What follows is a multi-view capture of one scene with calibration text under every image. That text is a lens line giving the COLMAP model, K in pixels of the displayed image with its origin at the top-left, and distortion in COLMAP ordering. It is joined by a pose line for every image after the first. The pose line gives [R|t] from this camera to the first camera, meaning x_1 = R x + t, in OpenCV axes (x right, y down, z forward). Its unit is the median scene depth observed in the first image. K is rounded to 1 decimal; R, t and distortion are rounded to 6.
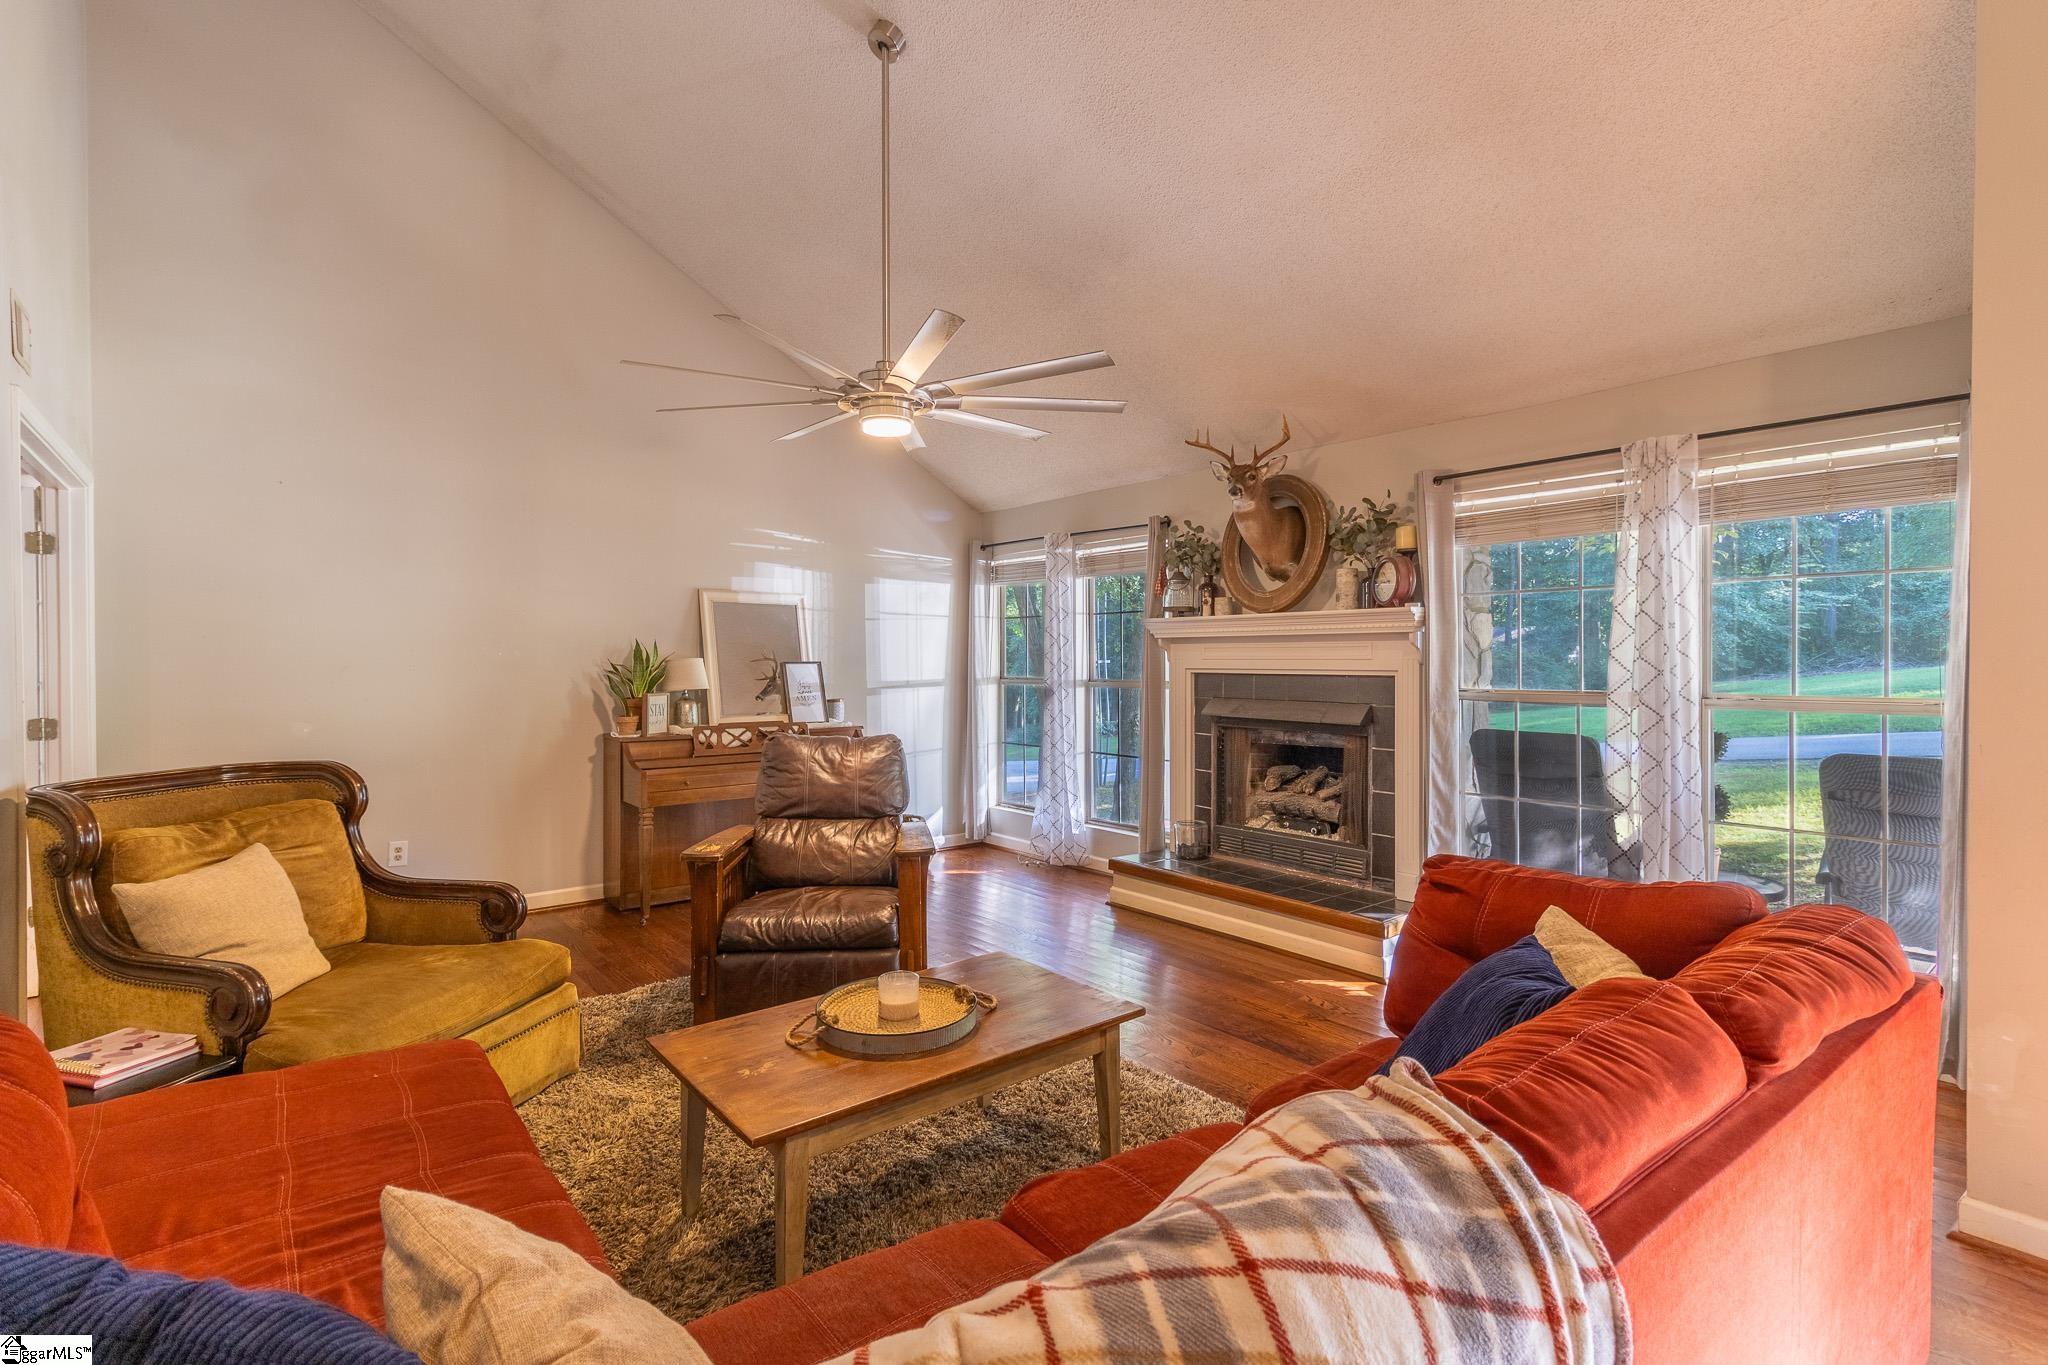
lens RADIAL K [[947.3, 0, 1016.0], [0, 947.3, 665.2], [0, 0, 1]] dist [0.000842, 0.001302]
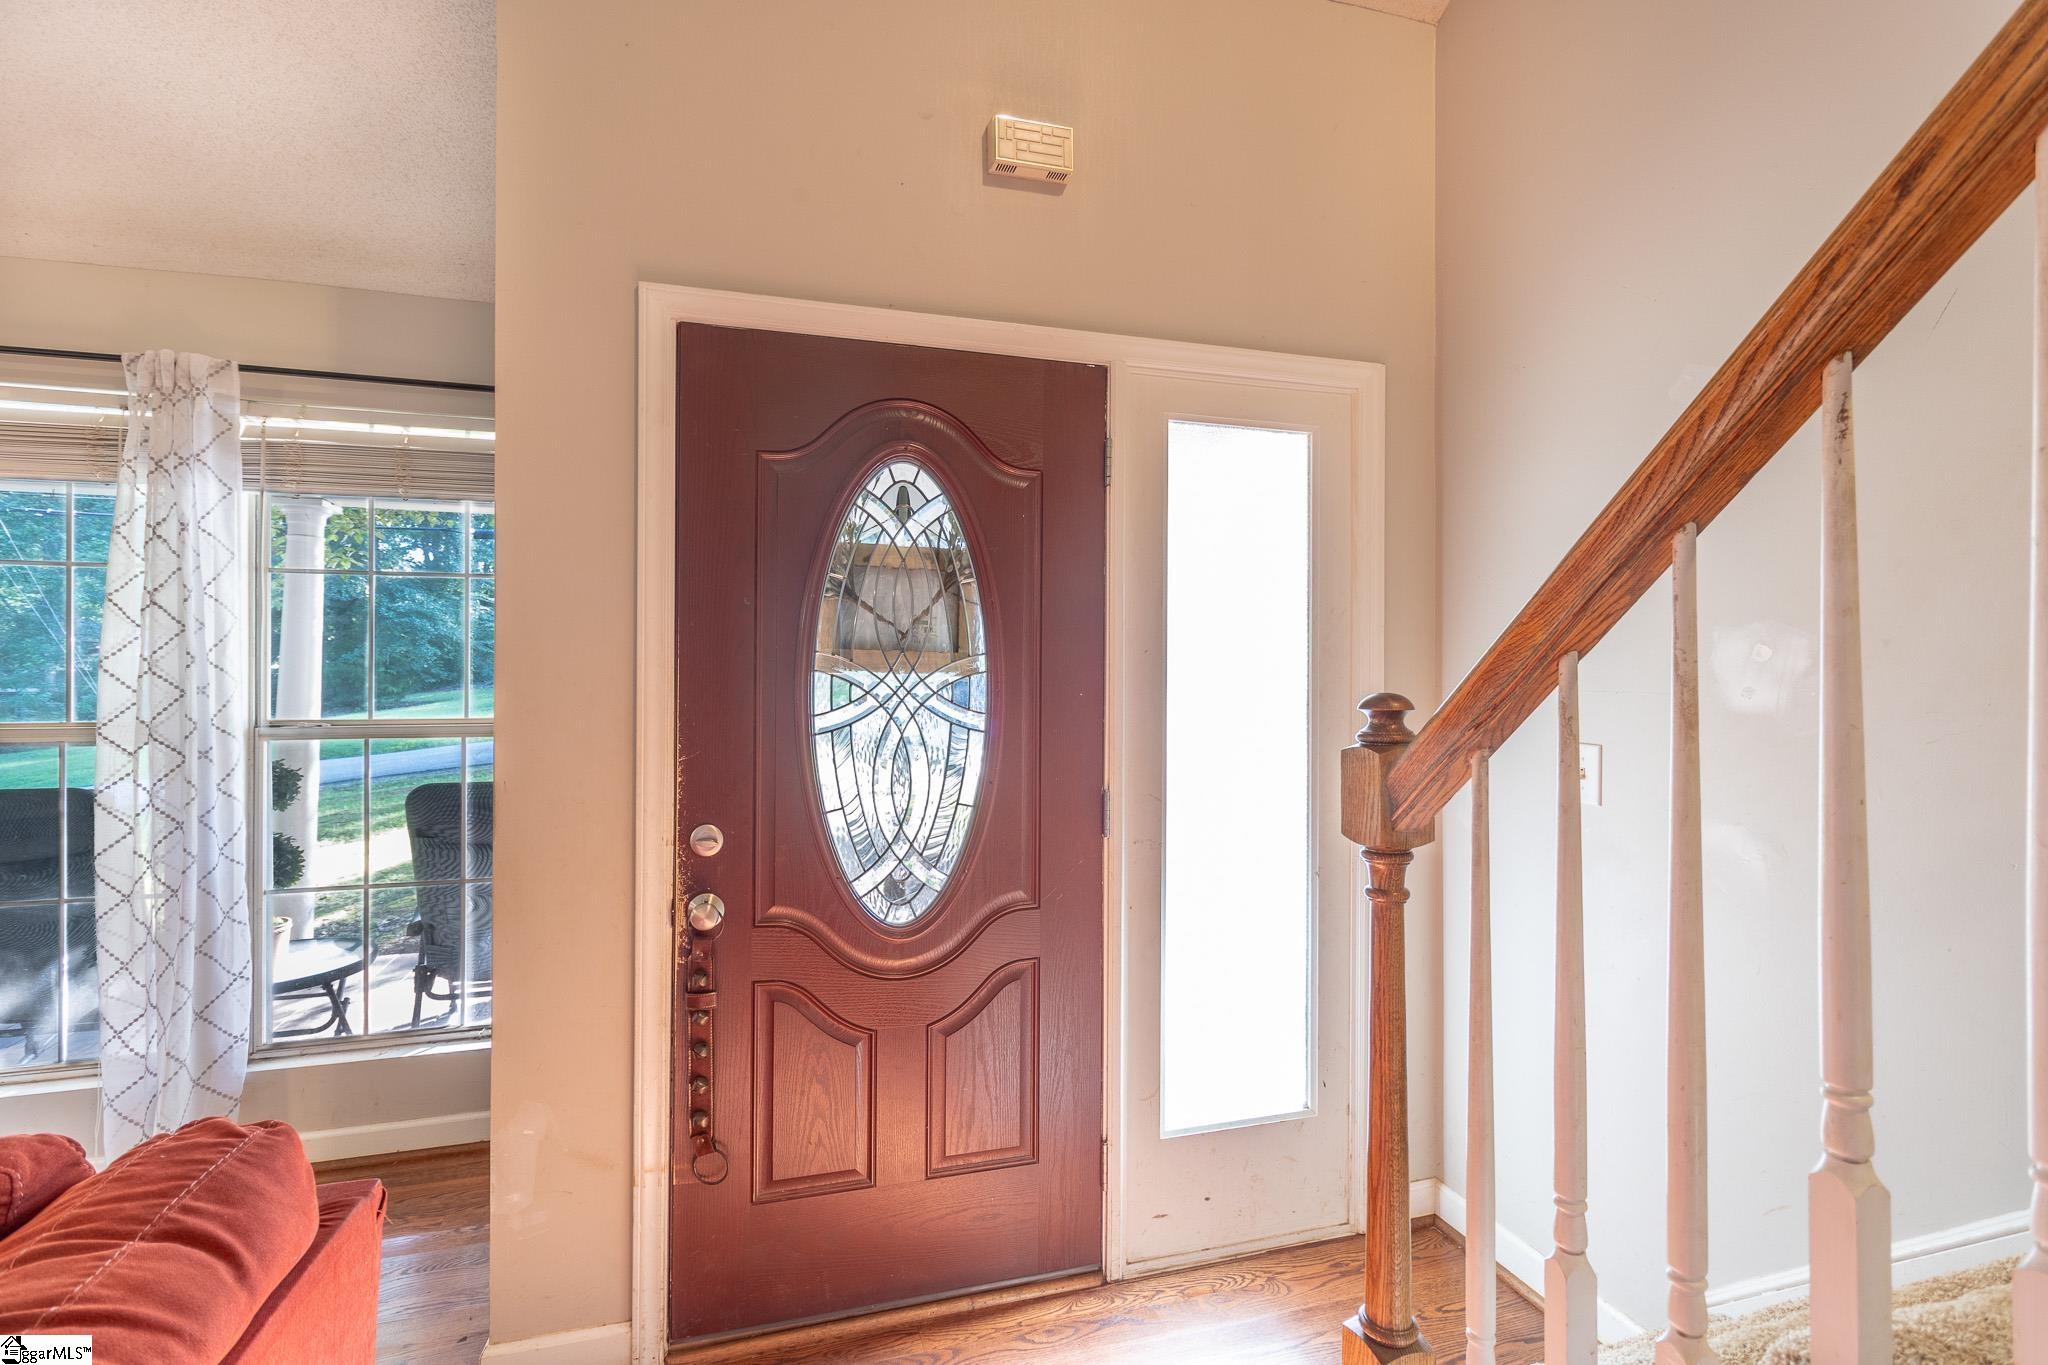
lens RADIAL K [[947.3, 0, 1021.4], [0, 947.3, 672.3], [0, 0, 1]] dist [0.000842, 0.001302]
pose [[0.383125, 0.003344, 0.923690, 0.269803], [0.002443, 0.999986, -0.004633, -0.002739], [-0.923693, 0.004031, 0.383112, 0.164992]]
